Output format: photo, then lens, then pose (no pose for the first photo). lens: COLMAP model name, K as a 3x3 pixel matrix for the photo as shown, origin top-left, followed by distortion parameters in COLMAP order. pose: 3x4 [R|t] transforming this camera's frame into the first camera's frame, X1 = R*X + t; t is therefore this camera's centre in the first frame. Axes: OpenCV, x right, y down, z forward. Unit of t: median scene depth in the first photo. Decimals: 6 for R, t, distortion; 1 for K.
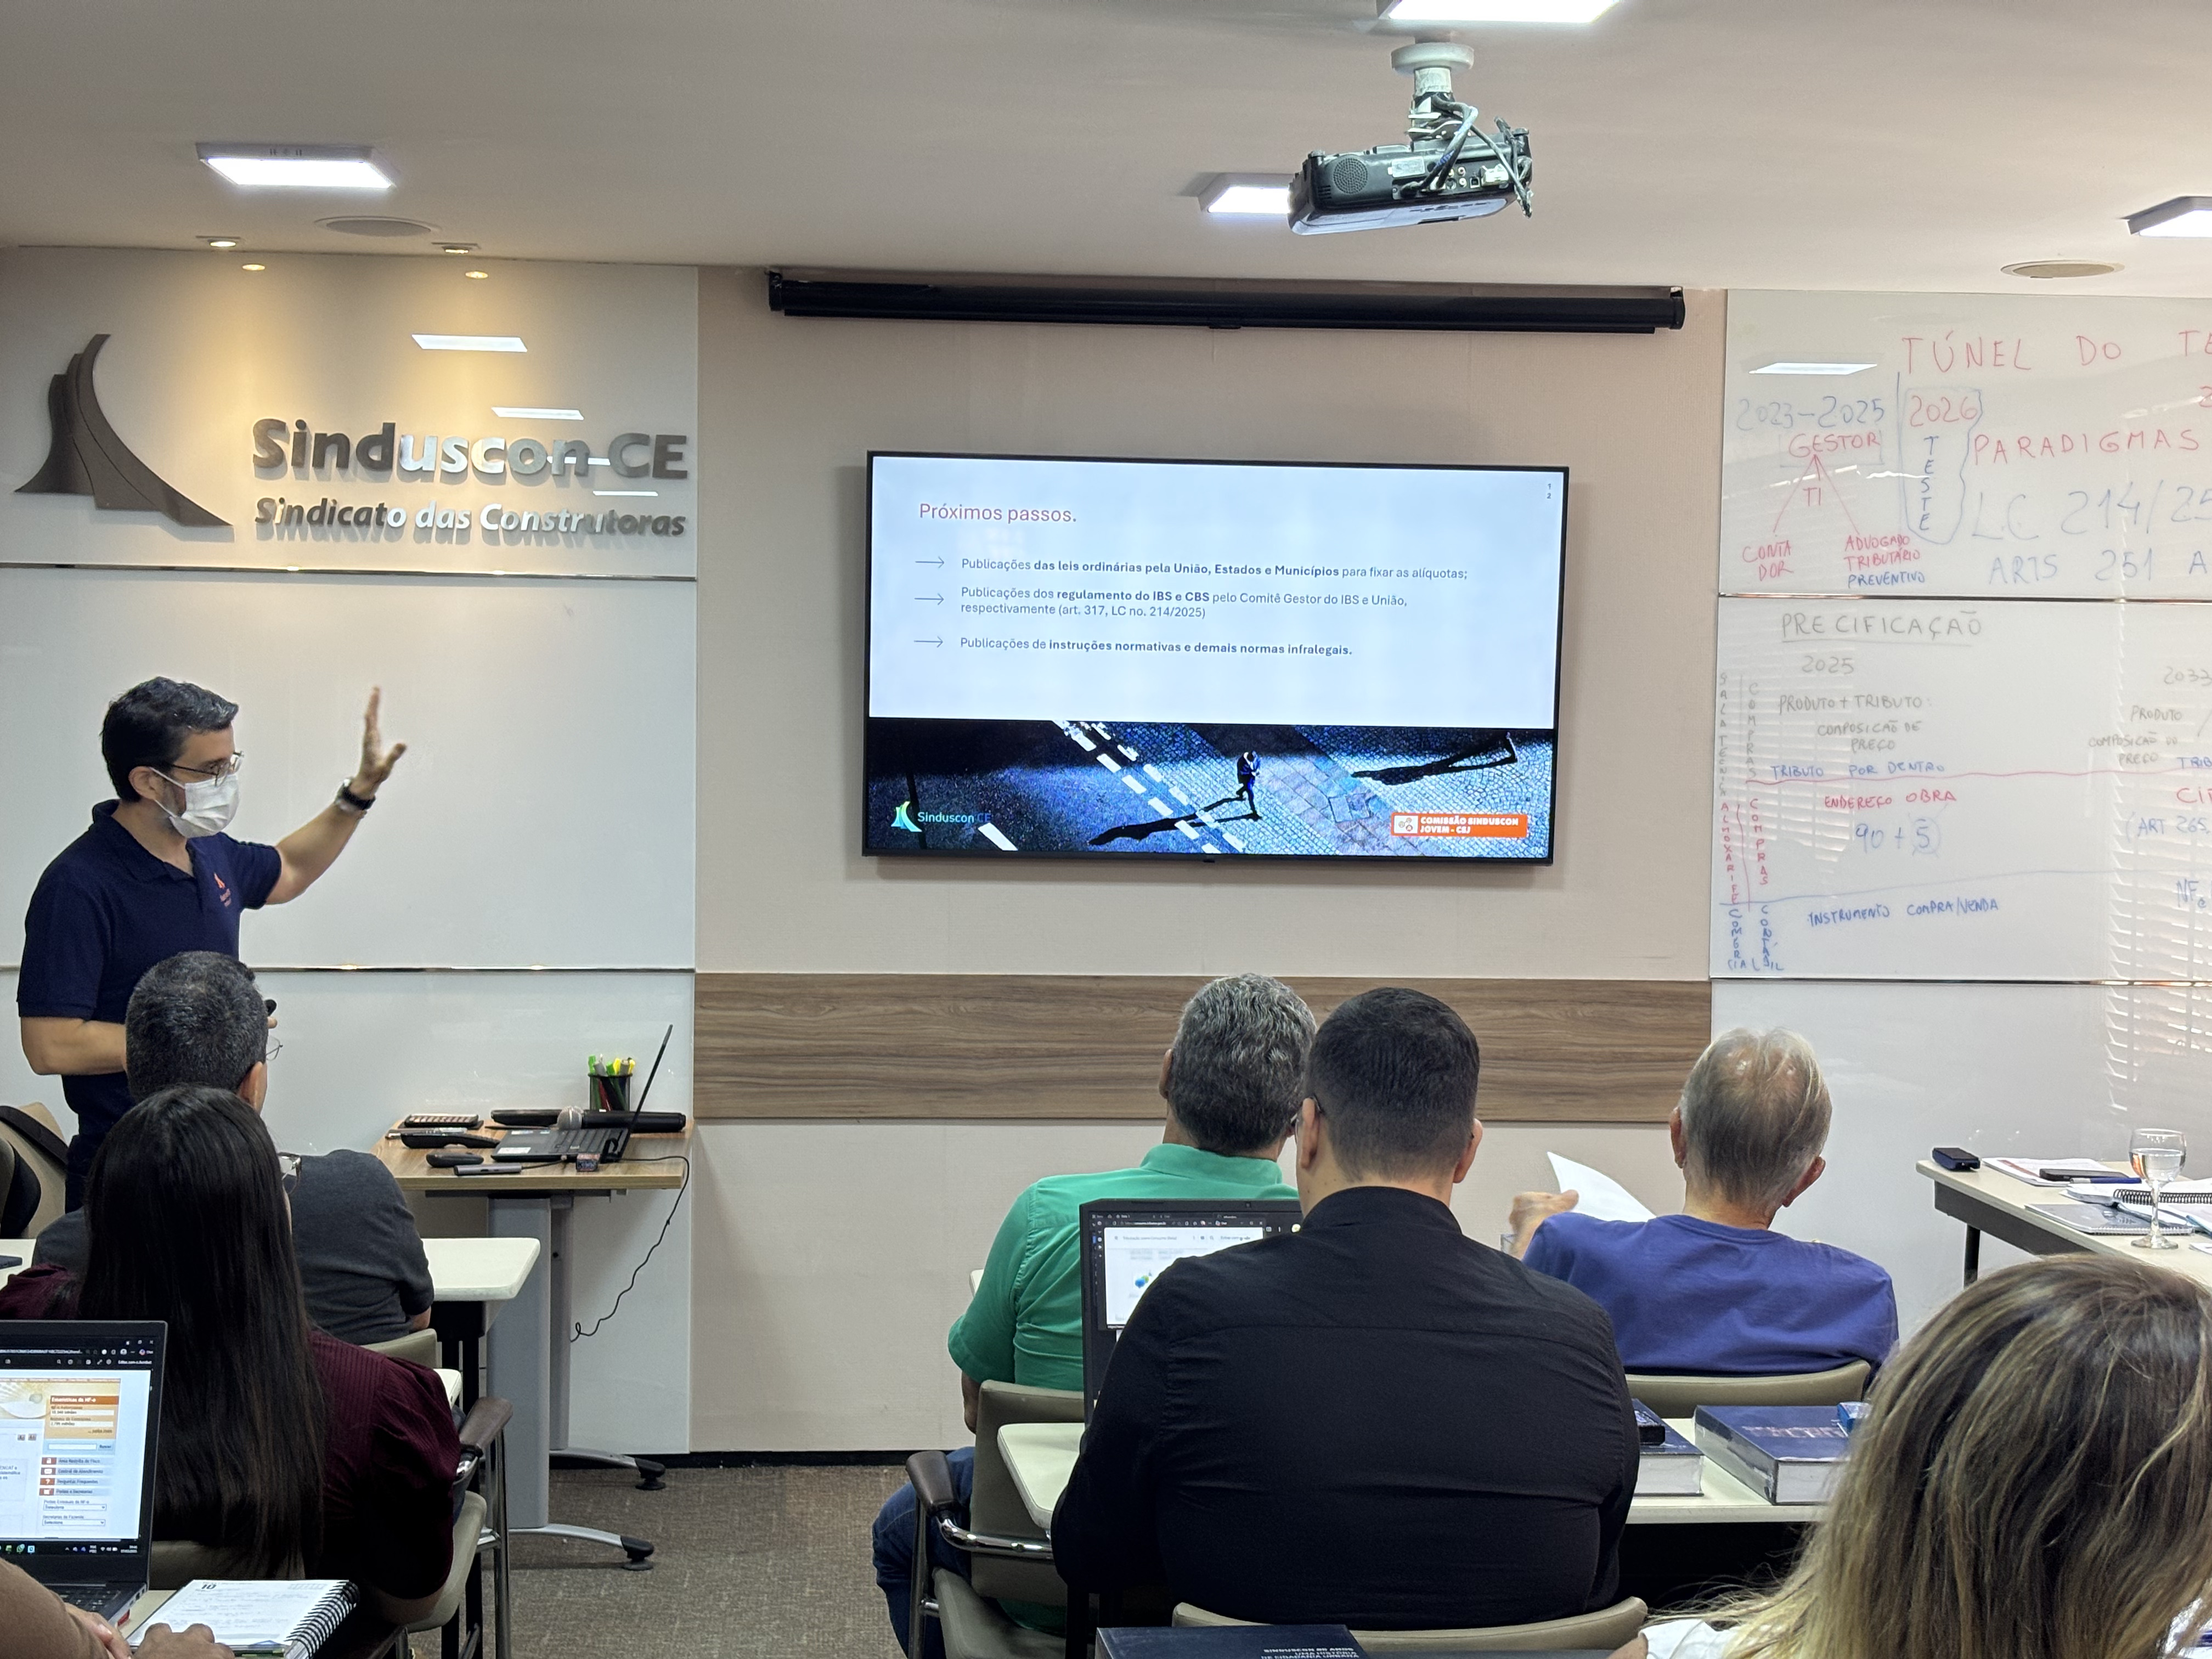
lens RADIAL K [[3336.3, 0, 1097.1], [0, 3336.3, 837.8], [0, 0, 1]] dist [0.052603, 0.000000]
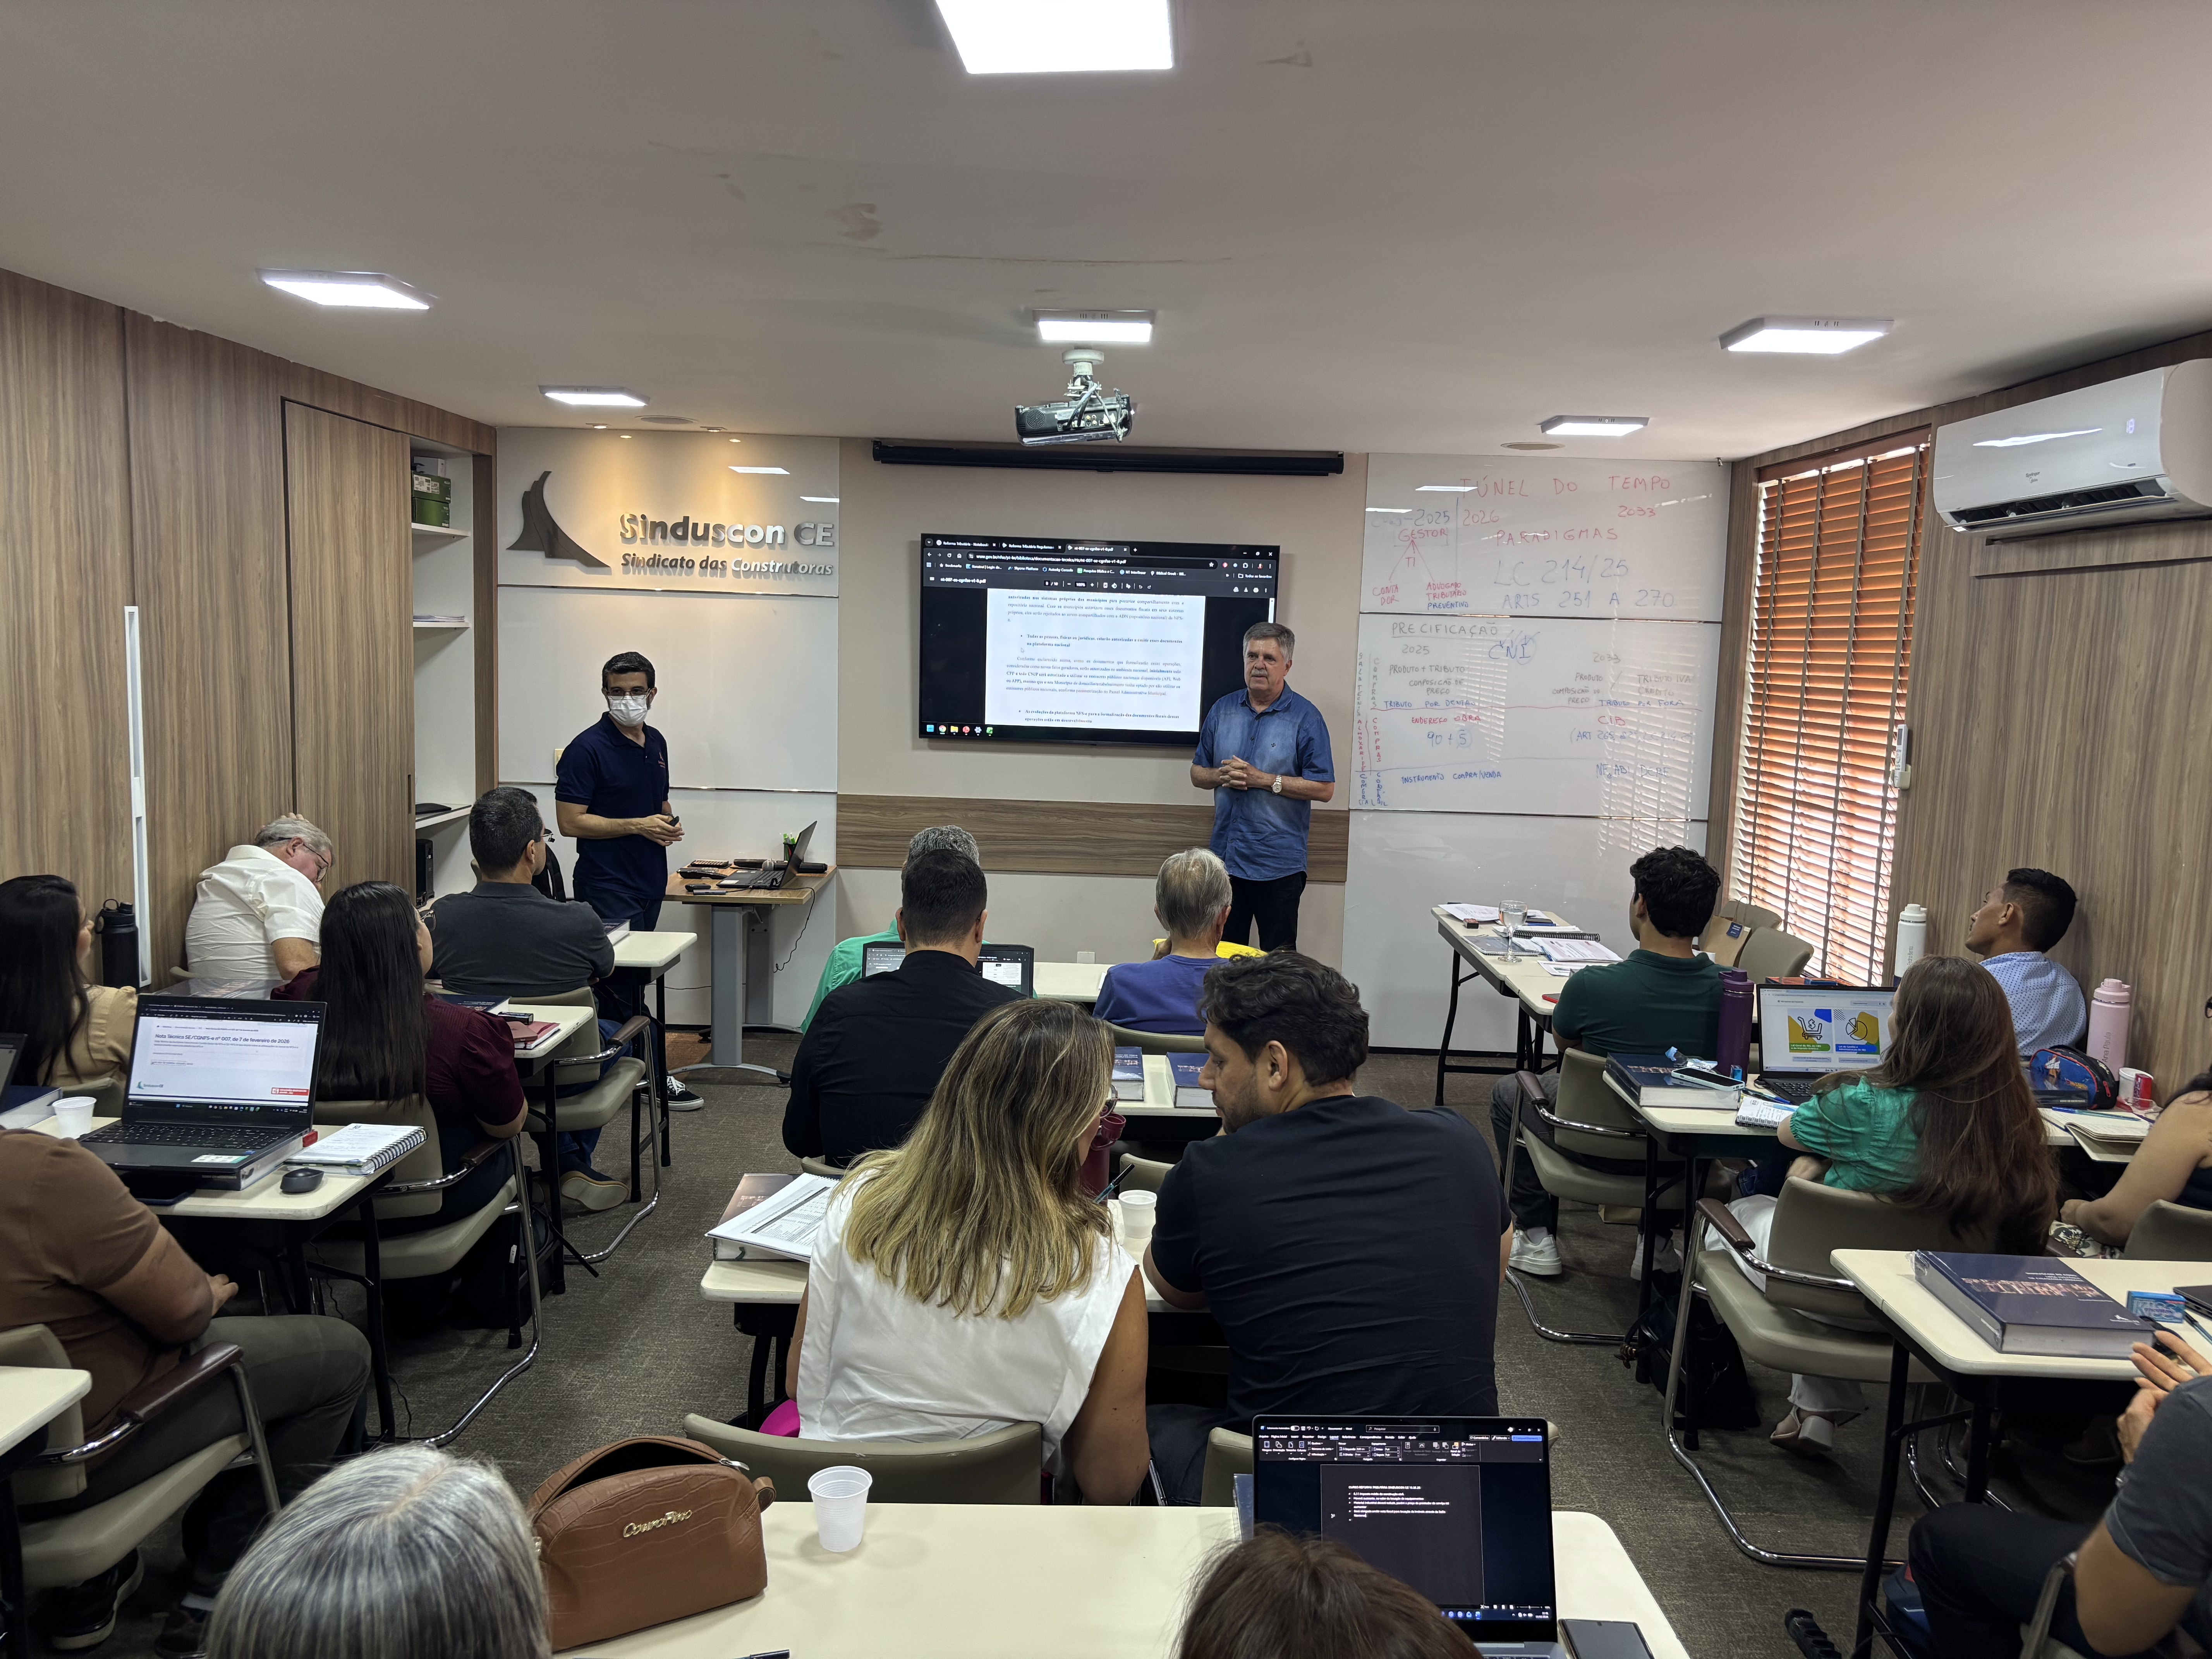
lens RADIAL K [[1671.2, 0, 1094.9], [0, 1671.2, 842.7], [0, 0, 1]] dist [0.022176, 0.002311]
pose [[0.995626, 0.028142, -0.089086, 0.126655], [-0.019853, 0.995506, 0.092596, -0.027087], [0.091291, -0.090422, 0.991710, 0.009958]]
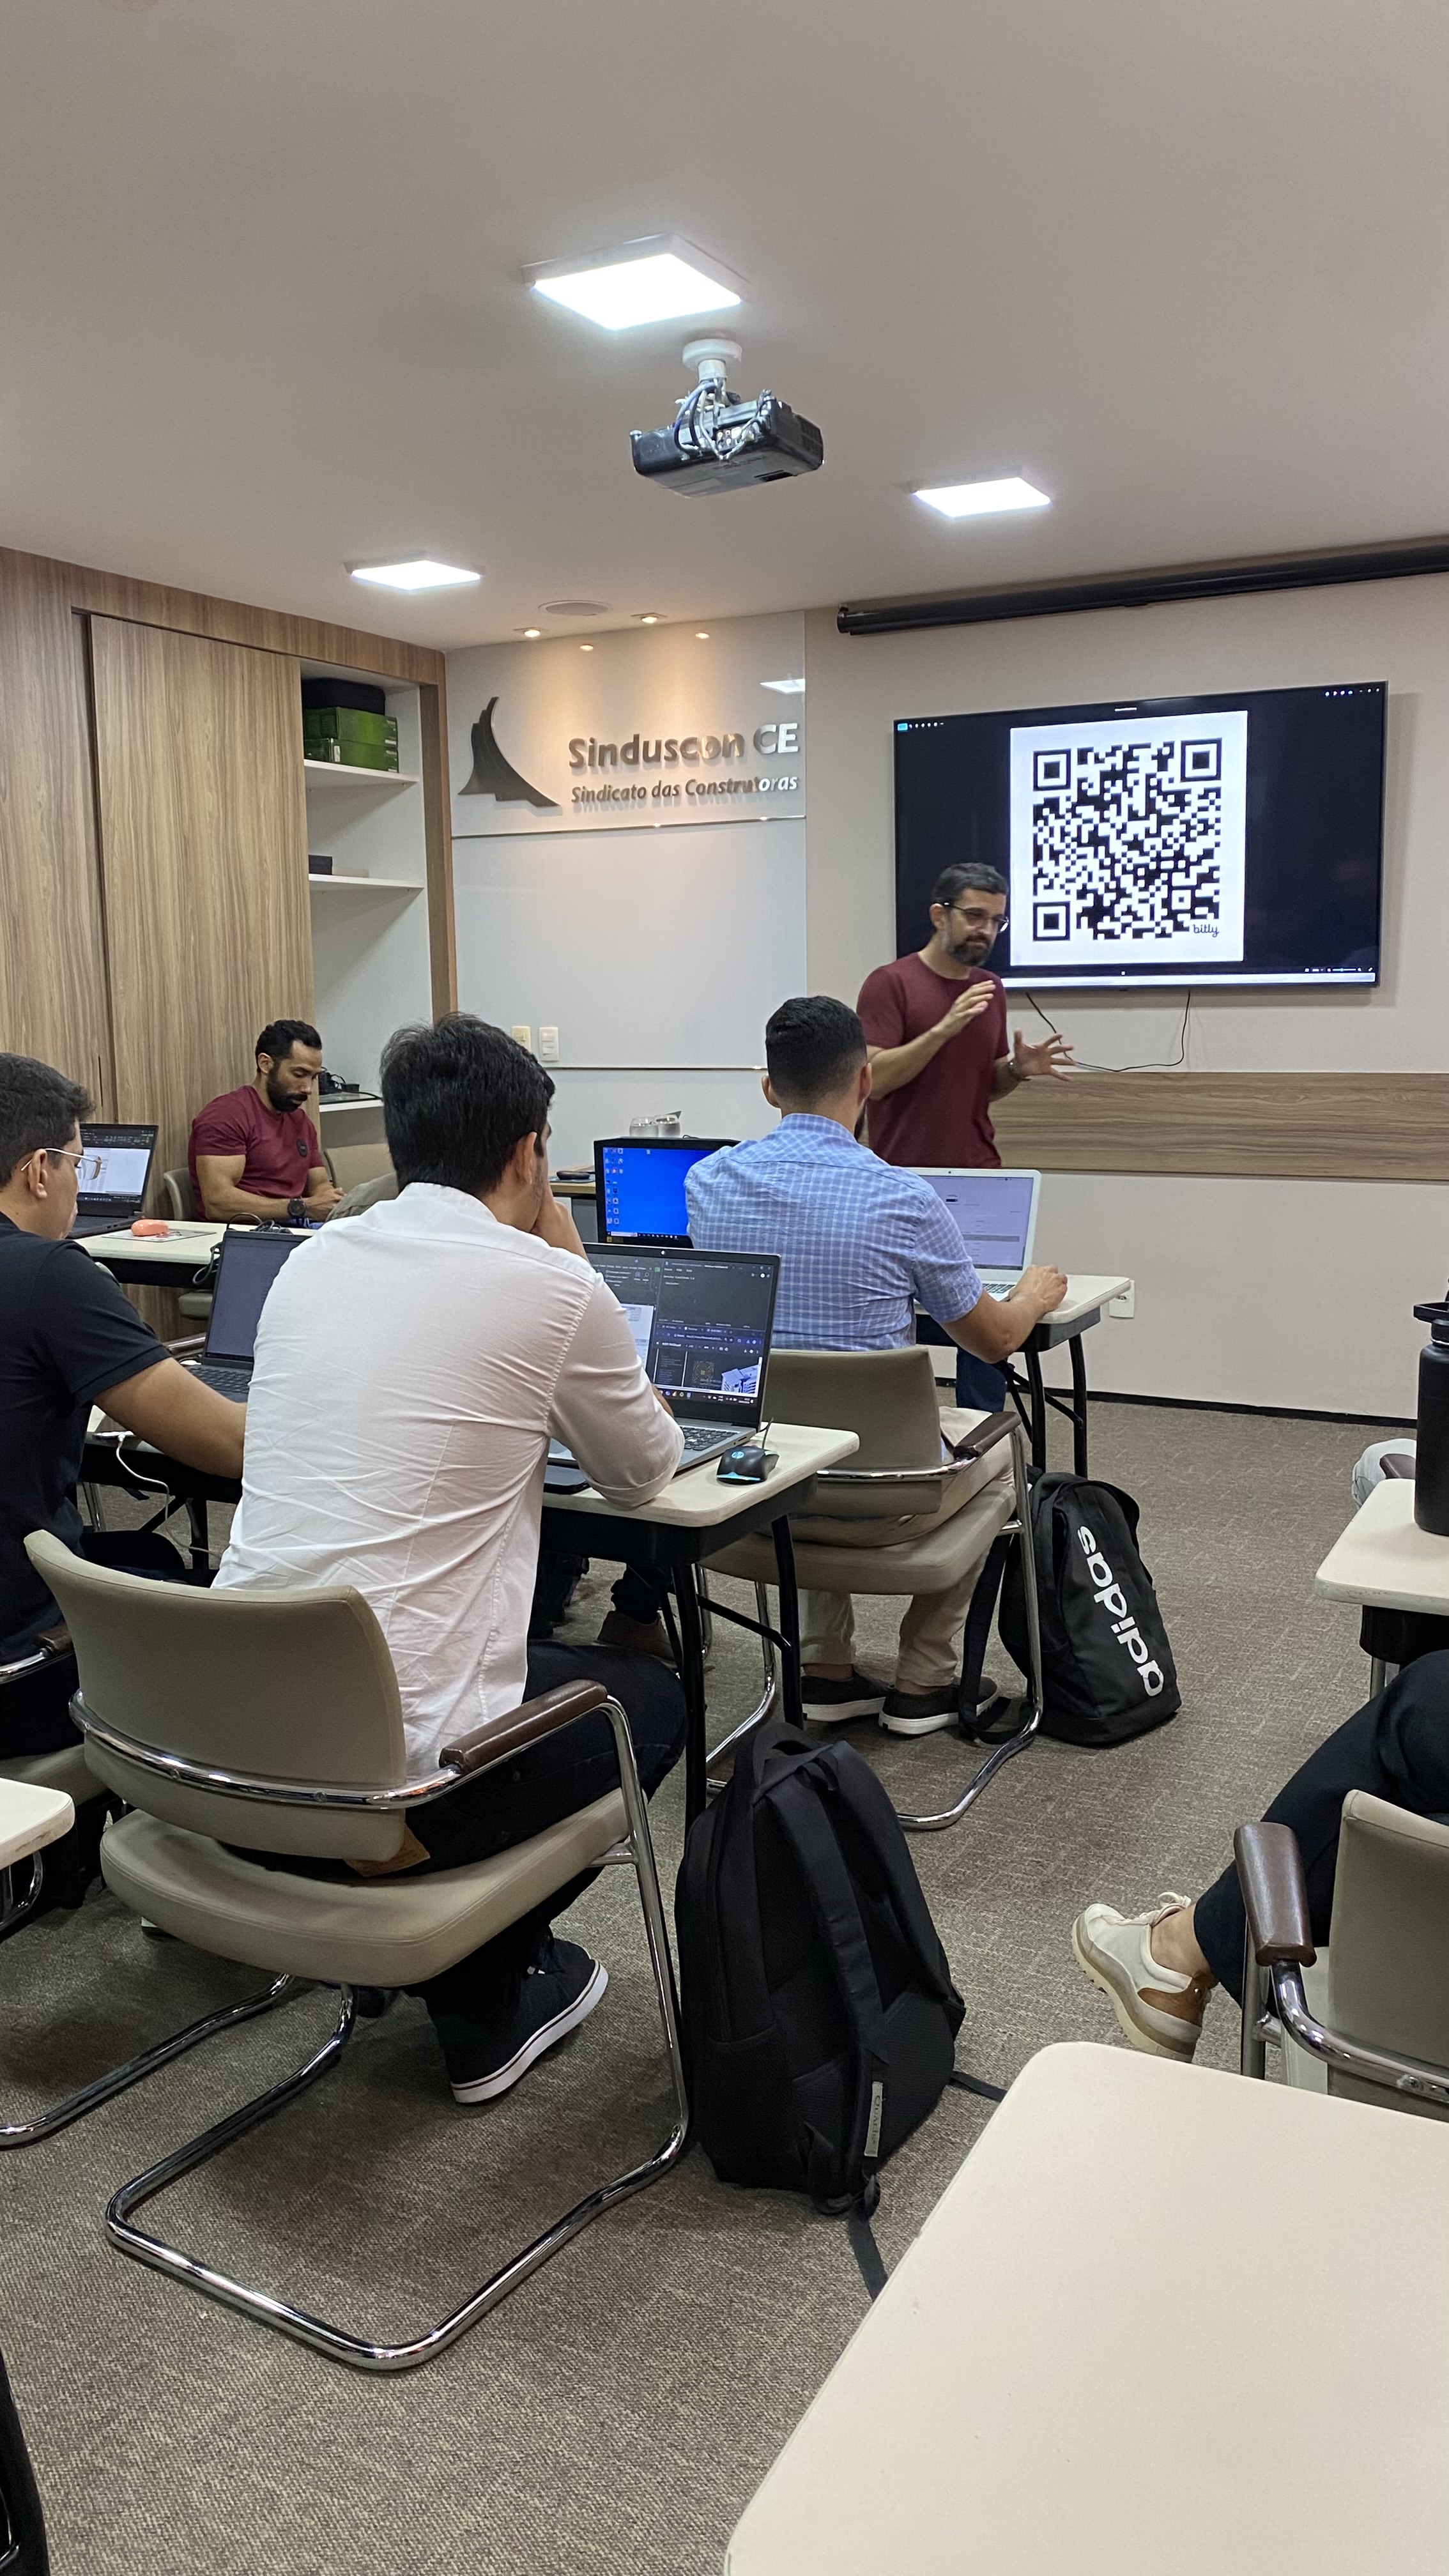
lens RADIAL K [[1972.4, 0, 693.4], [0, 1972.4, 1277.6], [0, 0, 1]] dist [0.035759, -0.032873]
pose [[0.843212, 0.051897, -0.535070, 0.345170], [0.010030, 0.993637, 0.112180, 0.032786], [0.537487, -0.099958, 0.837327, 0.174402]]
